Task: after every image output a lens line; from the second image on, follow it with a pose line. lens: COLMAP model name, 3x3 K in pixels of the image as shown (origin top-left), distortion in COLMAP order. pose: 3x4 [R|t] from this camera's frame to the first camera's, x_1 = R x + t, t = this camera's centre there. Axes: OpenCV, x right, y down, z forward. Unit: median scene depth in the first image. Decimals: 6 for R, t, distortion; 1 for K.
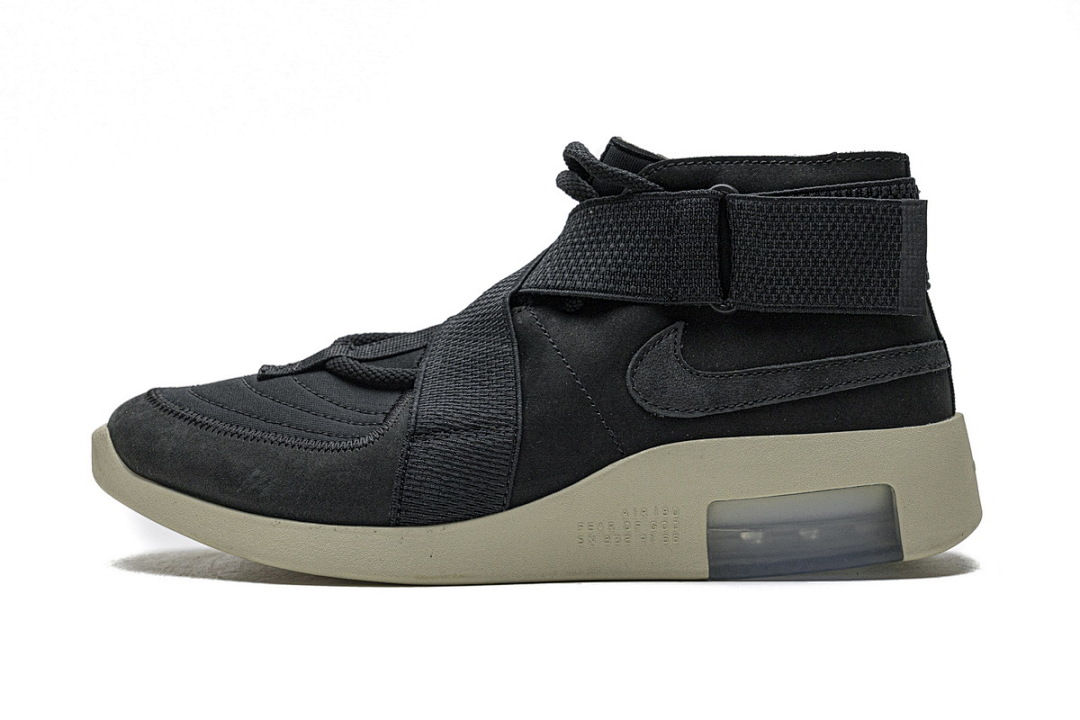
lens RADIAL K [[2160.1, 0, 560.0], [0, 2160.1, 357.7], [0, 0, 1]] dist [0.062496, 0.015500]
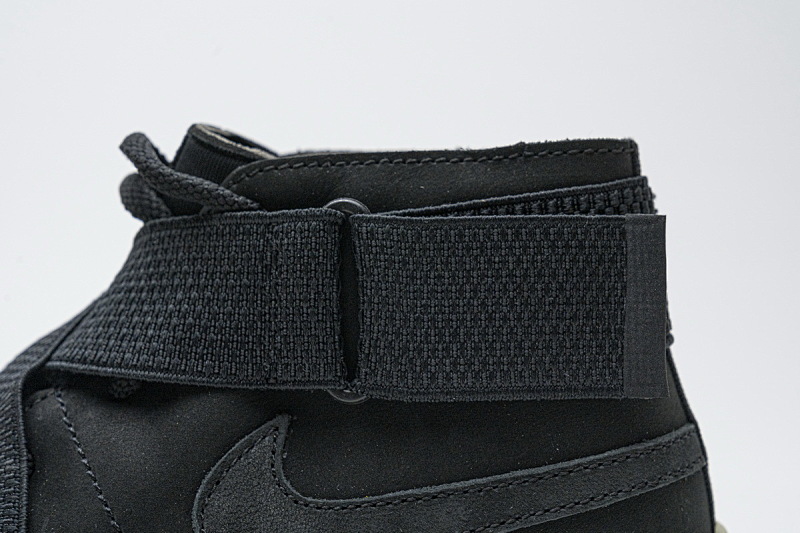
lens RADIAL K [[1520.0, 0, 400.0], [0, 1520.0, 266.5], [0, 0, 1]] dist [0.007704, 0.097190]
pose [[0.999541, -0.023305, -0.019333, 0.100207], [0.023879, 0.999263, 0.030044, -0.073609], [0.018618, -0.030492, 0.999362, 0.552445]]
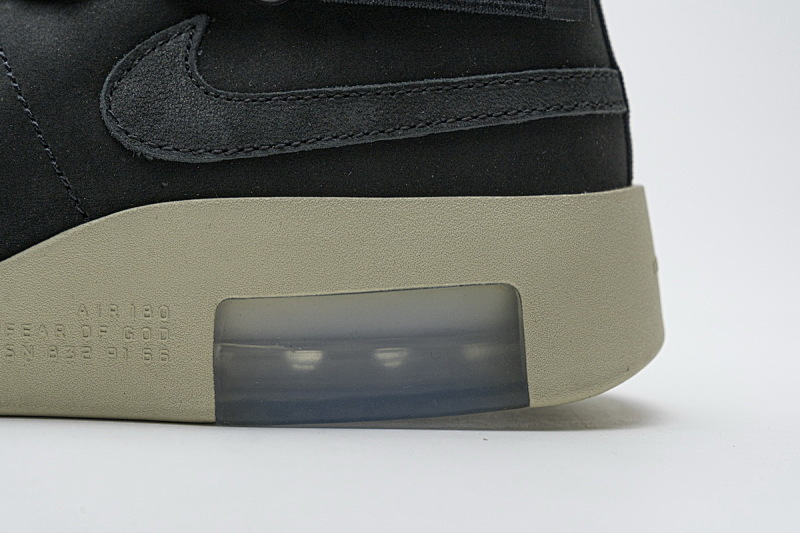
lens RADIAL K [[1520.0, 0, 400.0], [0, 1520.0, 266.5], [0, 0, 1]] dist [0.007704, 0.097190]
pose [[0.998838, 0.045306, -0.016407, 0.124787], [-0.044697, 0.998360, 0.035778, 0.038505], [0.018001, -0.035003, 0.999225, 0.553388]]
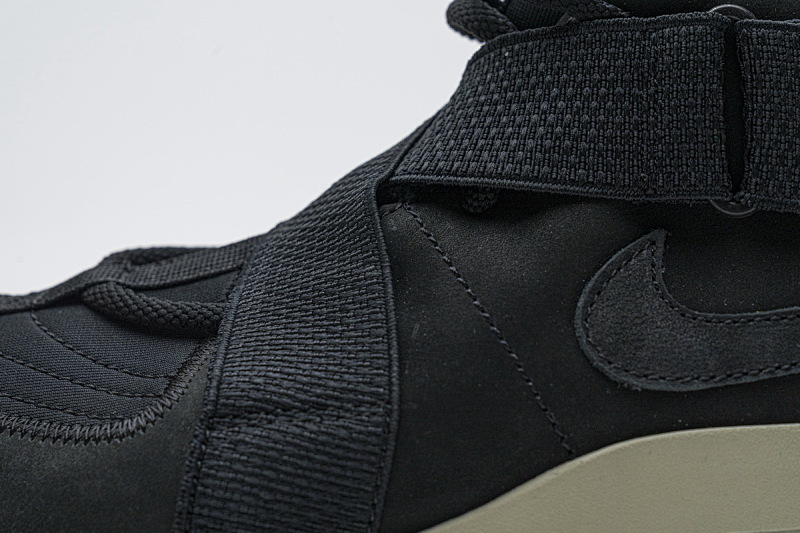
lens RADIAL K [[1520.0, 0, 400.0], [0, 1520.0, 266.5], [0, 0, 1]] dist [0.007704, 0.097190]
pose [[0.999807, 0.009035, 0.017452, -0.024278], [-0.008831, 0.999892, -0.011747, -0.000731], [-0.017557, 0.011590, 0.999779, 0.576578]]
